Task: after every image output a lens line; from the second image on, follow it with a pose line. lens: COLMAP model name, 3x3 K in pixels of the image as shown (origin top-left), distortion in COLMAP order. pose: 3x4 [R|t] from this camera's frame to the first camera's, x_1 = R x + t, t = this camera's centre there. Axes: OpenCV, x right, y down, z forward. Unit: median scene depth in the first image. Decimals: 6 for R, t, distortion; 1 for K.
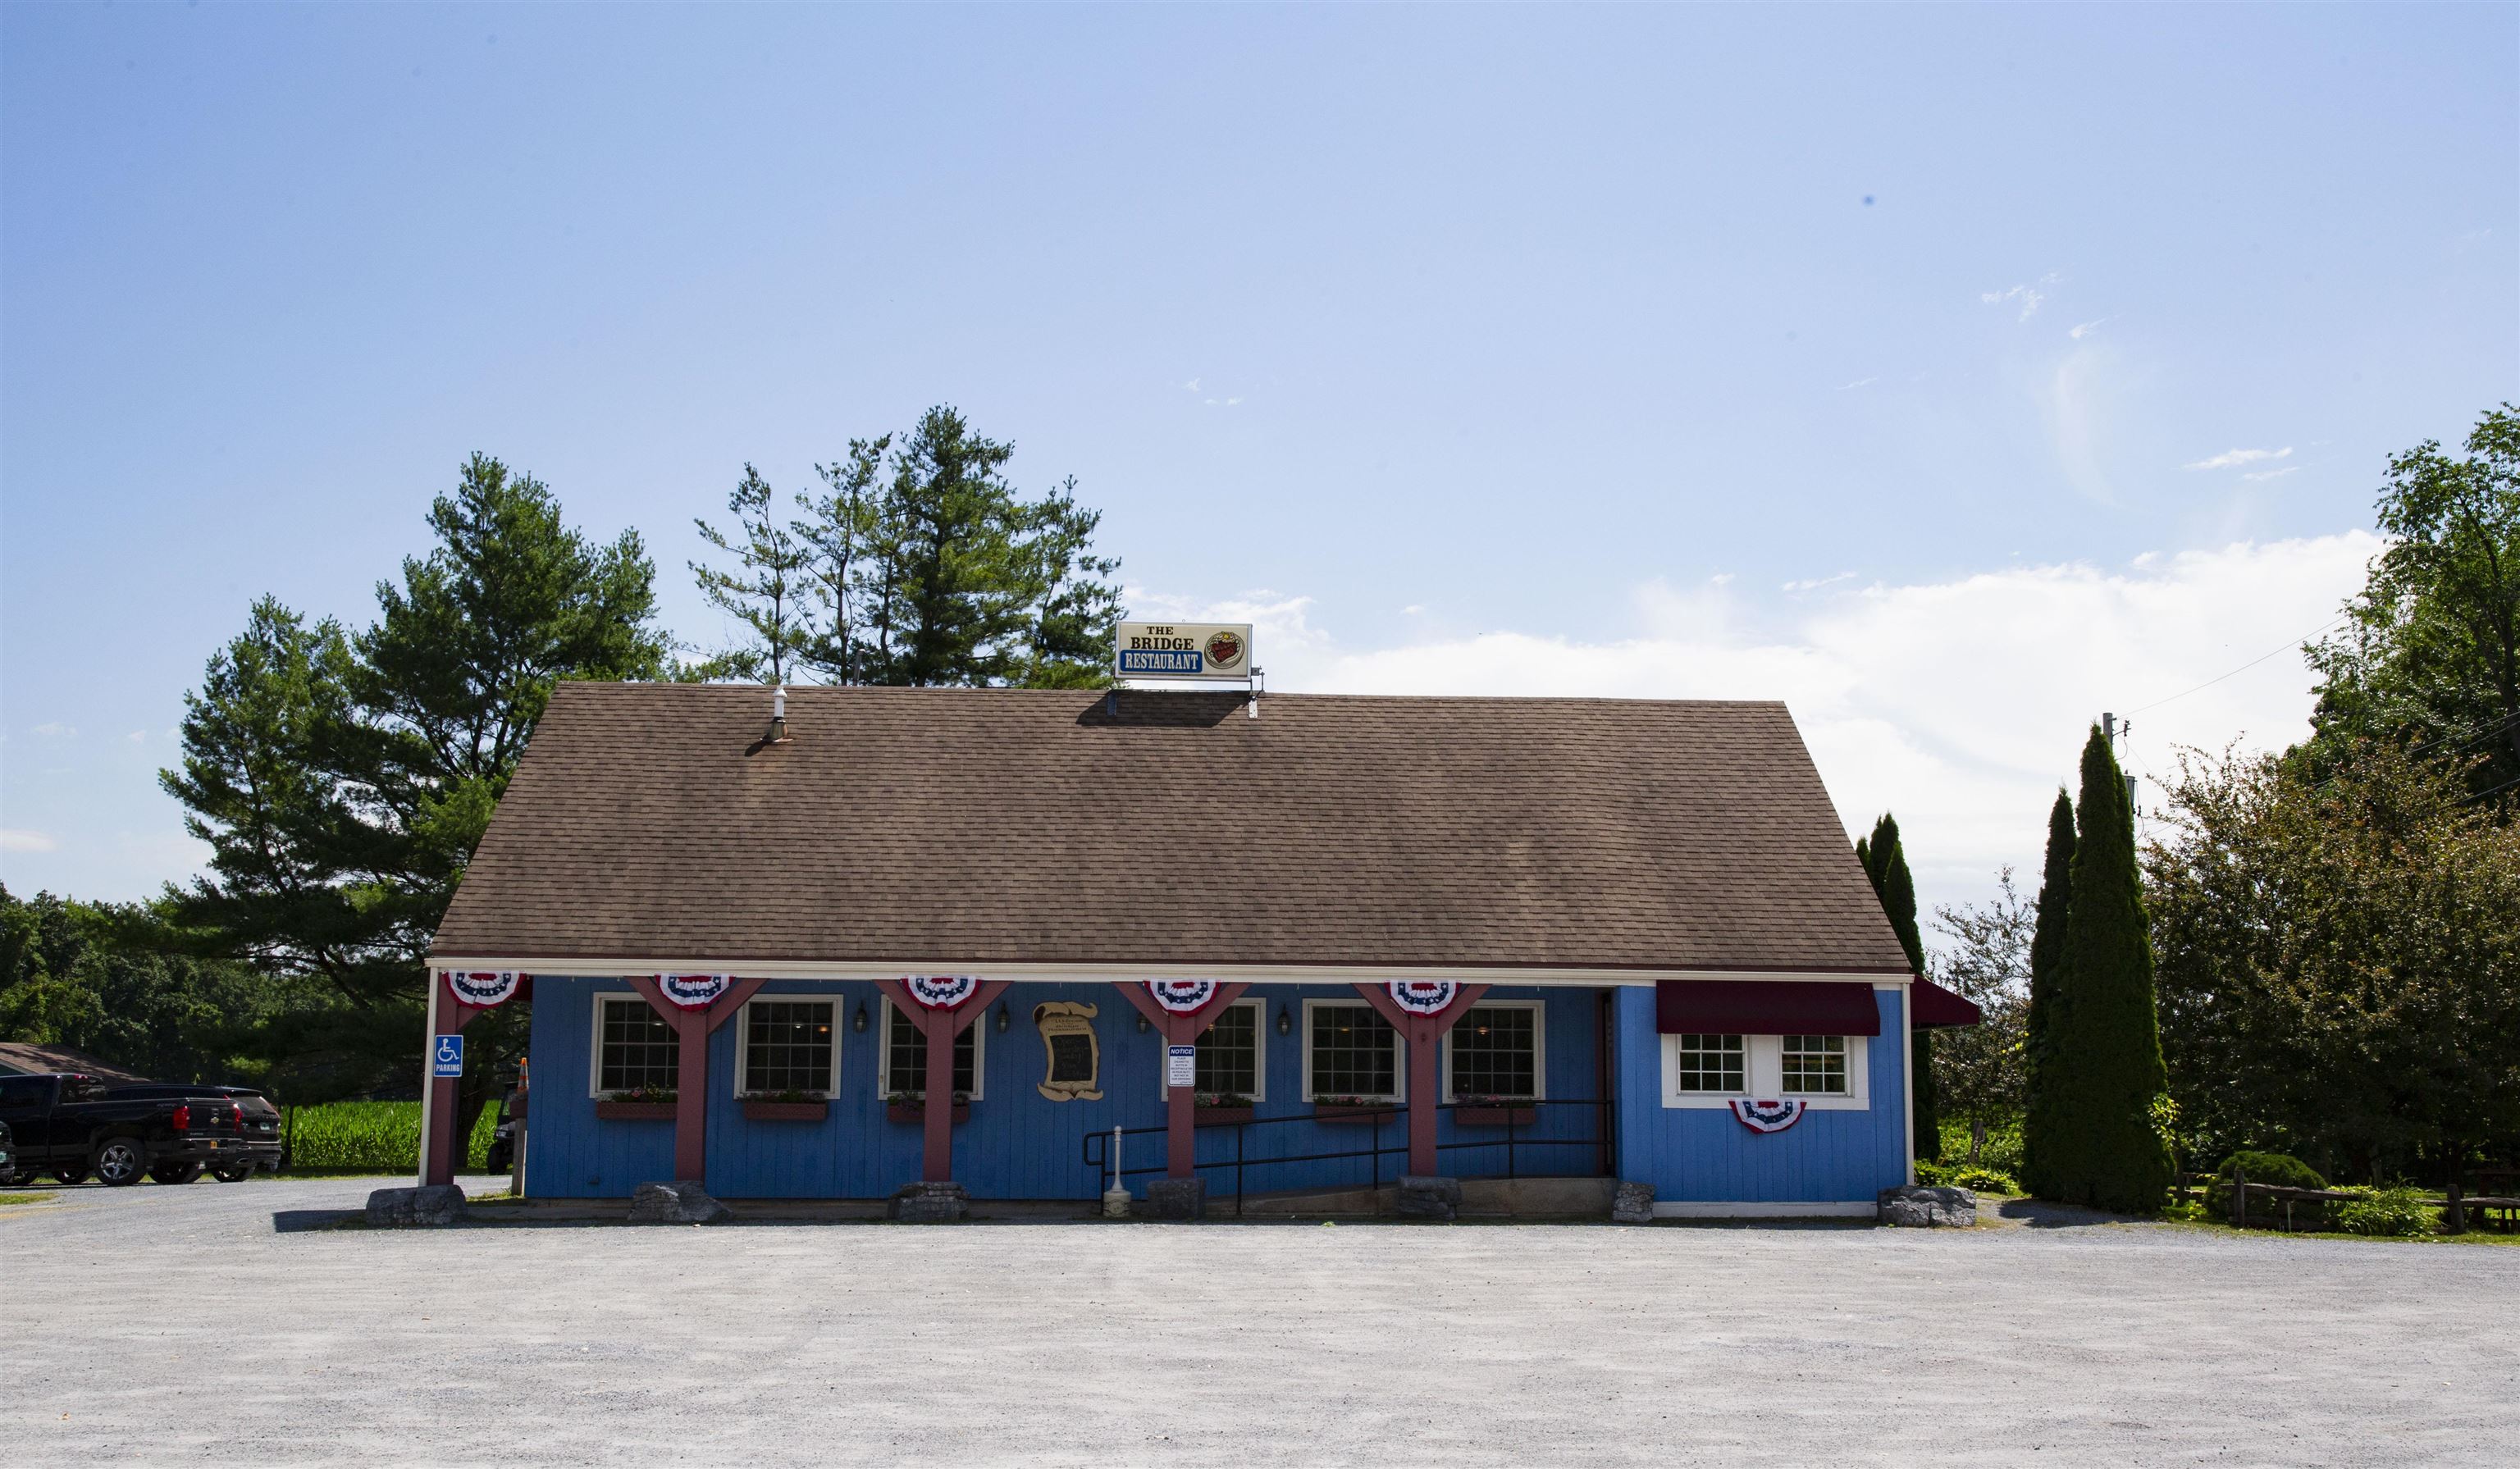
lens RADIAL K [[2500.9, 0, 1230.4], [0, 2500.9, 827.5], [0, 0, 1]] dist [0.047249, -0.003981]
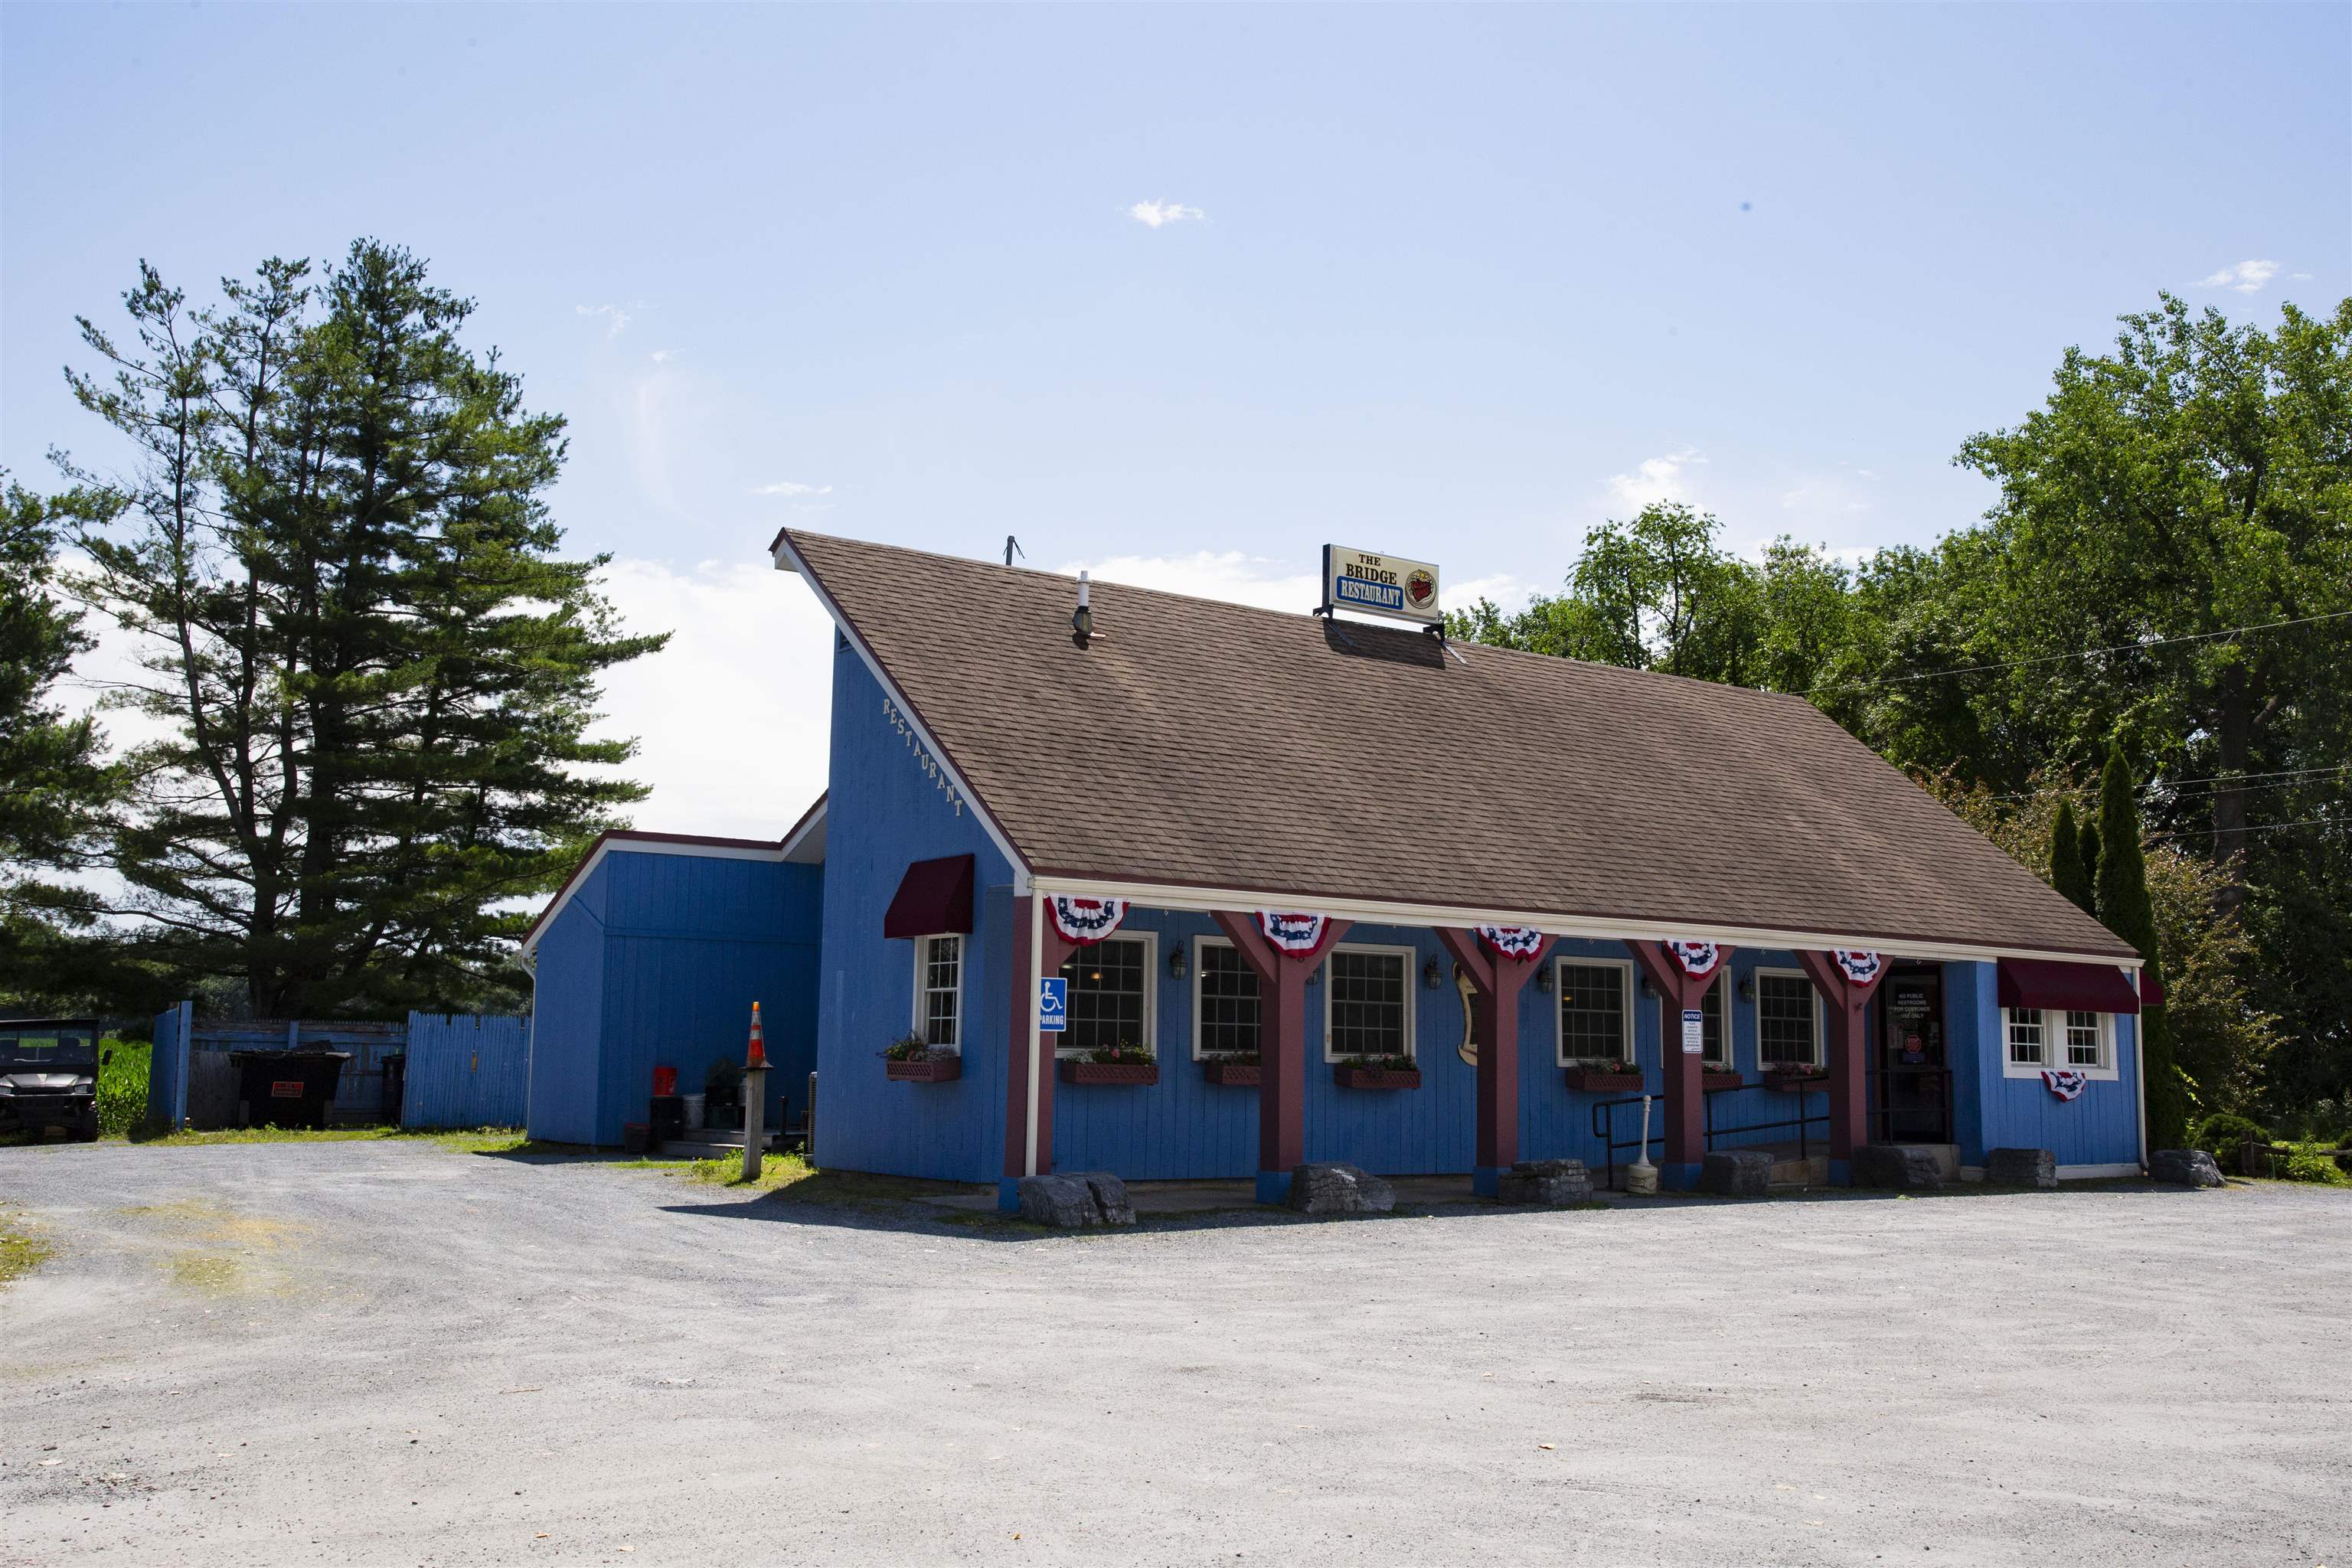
lens RADIAL K [[2286.4, 0, 1177.4], [0, 2286.4, 789.8], [0, 0, 1]] dist [0.044419, 0.003193]
pose [[0.825824, 0.072668, 0.559226, -0.664733], [-0.072890, 0.997099, -0.021928, 0.036882], [-0.559197, -0.022654, 0.828725, 0.388577]]
